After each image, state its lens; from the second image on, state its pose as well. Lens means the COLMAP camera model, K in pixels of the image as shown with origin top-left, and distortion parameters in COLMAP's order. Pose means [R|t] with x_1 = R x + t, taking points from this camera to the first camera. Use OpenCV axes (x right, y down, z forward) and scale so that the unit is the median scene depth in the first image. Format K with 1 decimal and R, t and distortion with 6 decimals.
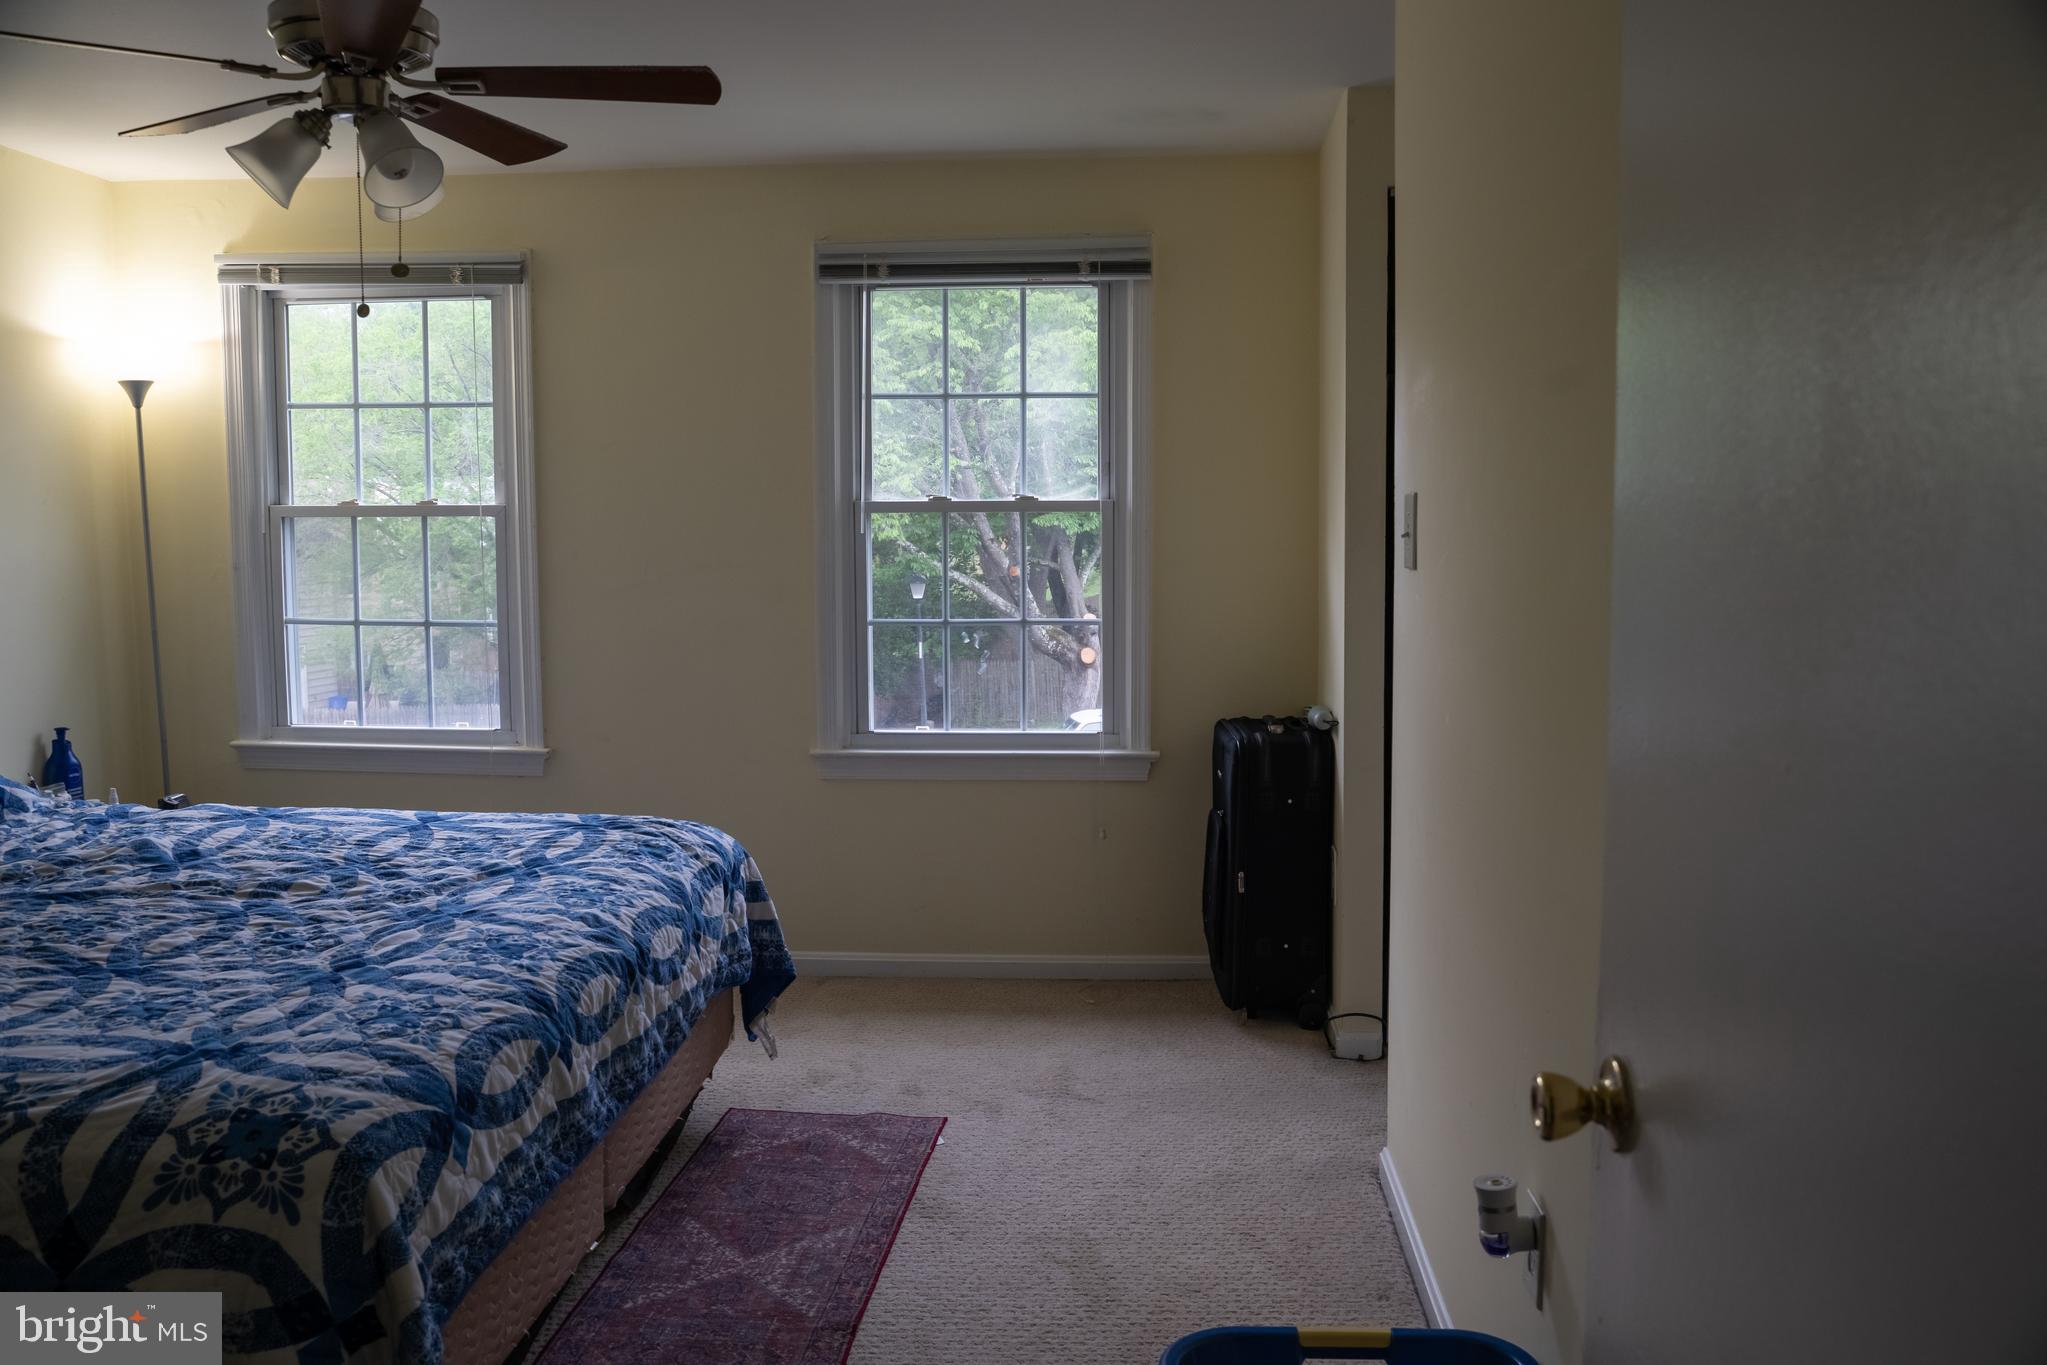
lens RADIAL K [[1667.5, 0, 1023.5], [0, 1667.5, 682.5], [0, 0, 1]] dist [-0.115455, 0.095429]
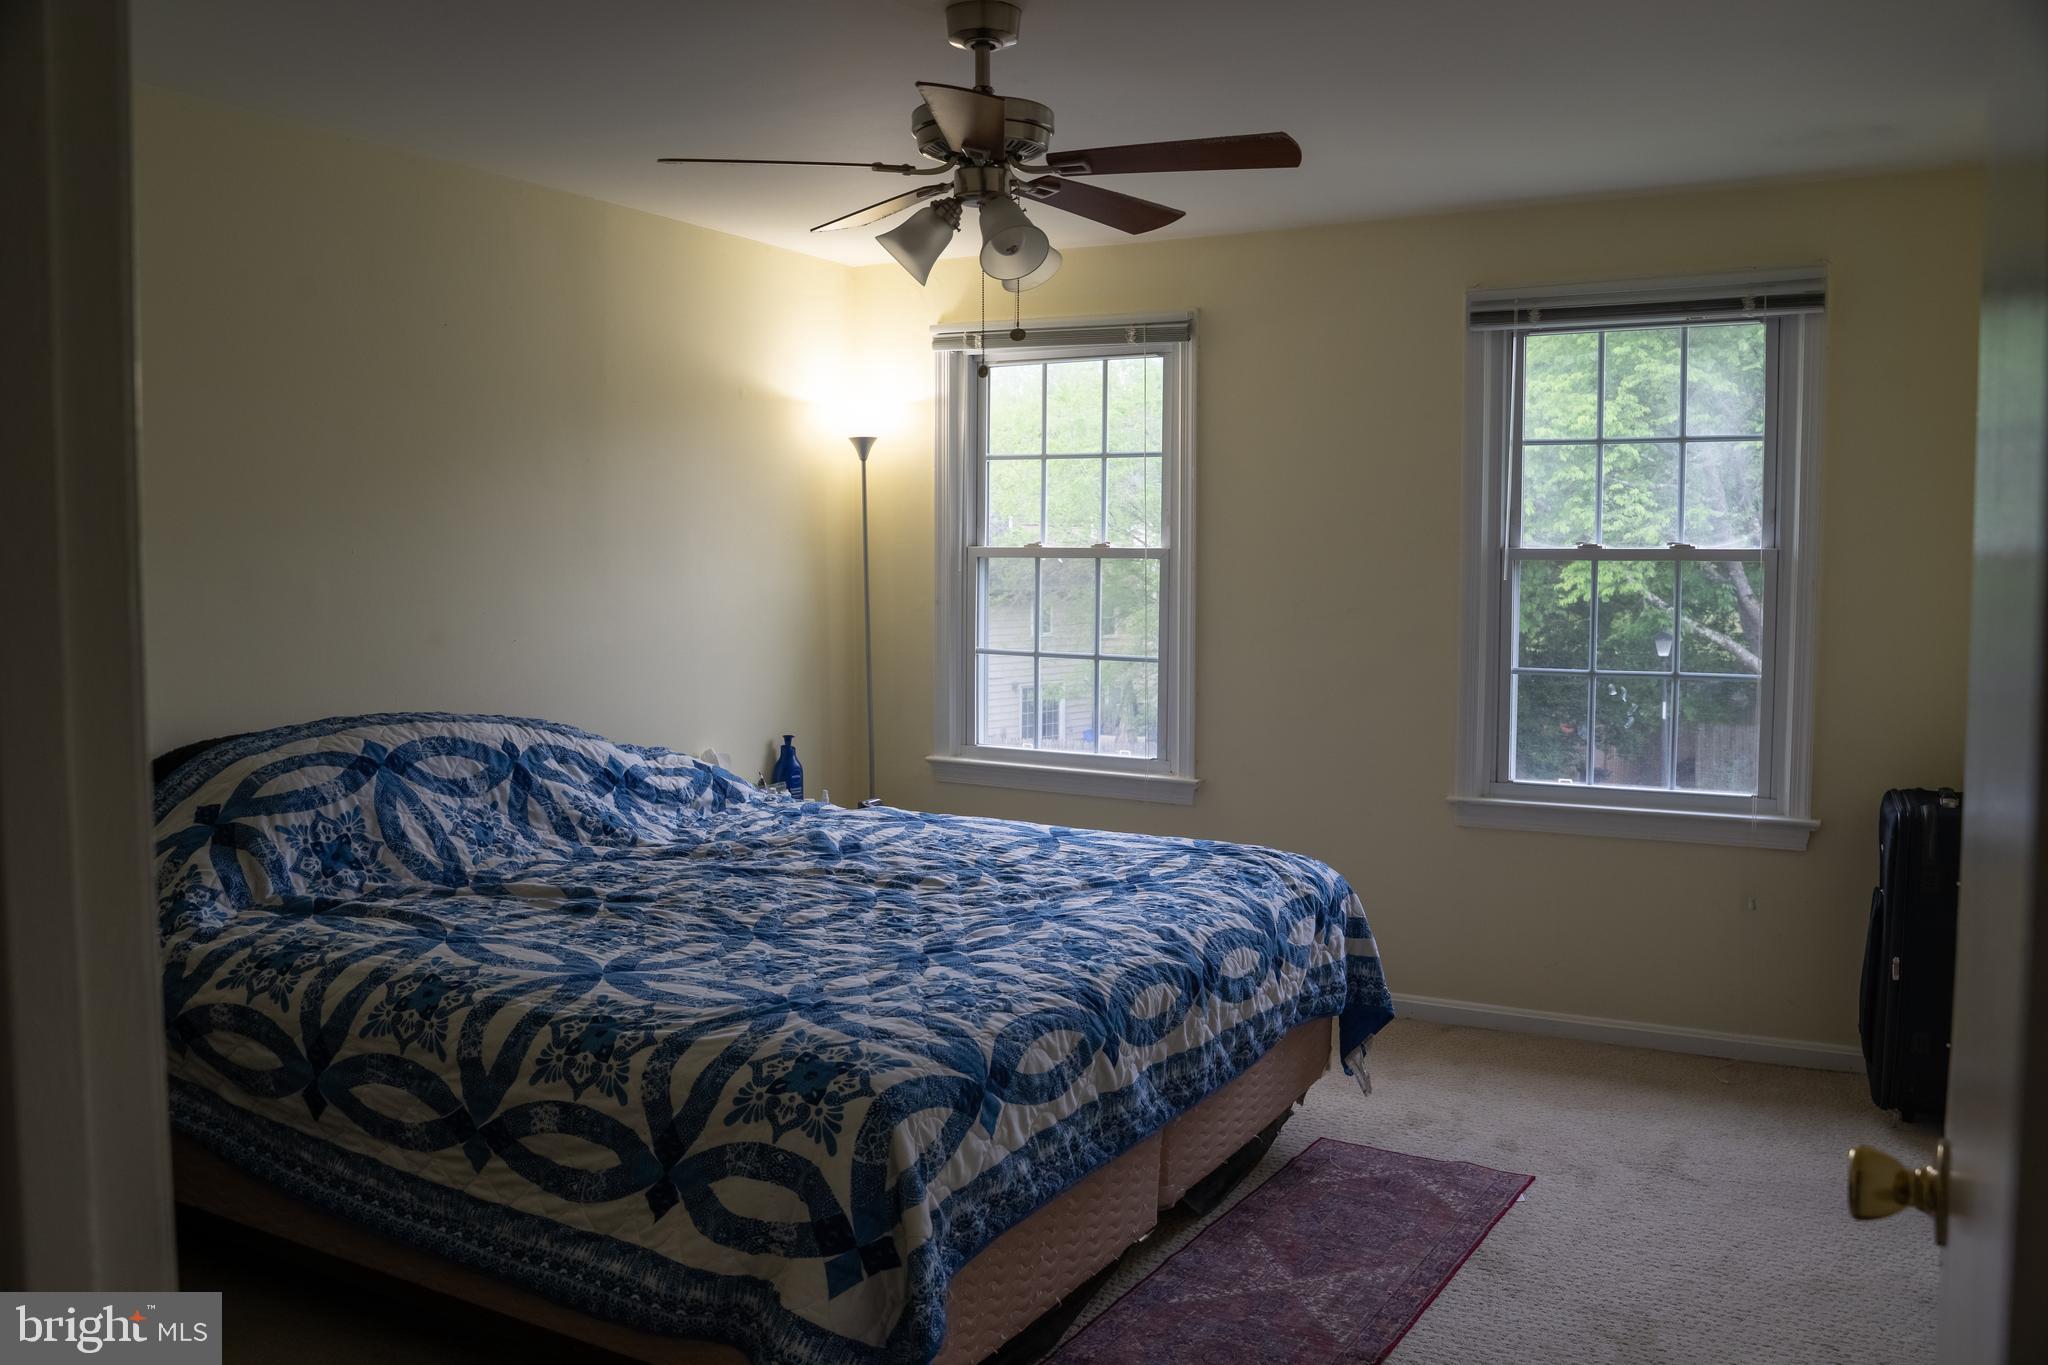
lens RADIAL K [[1668.3, 0, 1024.0], [0, 1668.3, 682.5], [0, 0, 1]] dist [-0.115455, 0.095429]
pose [[0.903432, 0.037118, -0.427122, 0.103457], [-0.049964, 0.998572, -0.018902, 0.006374], [0.425811, 0.038417, 0.903996, -0.016218]]
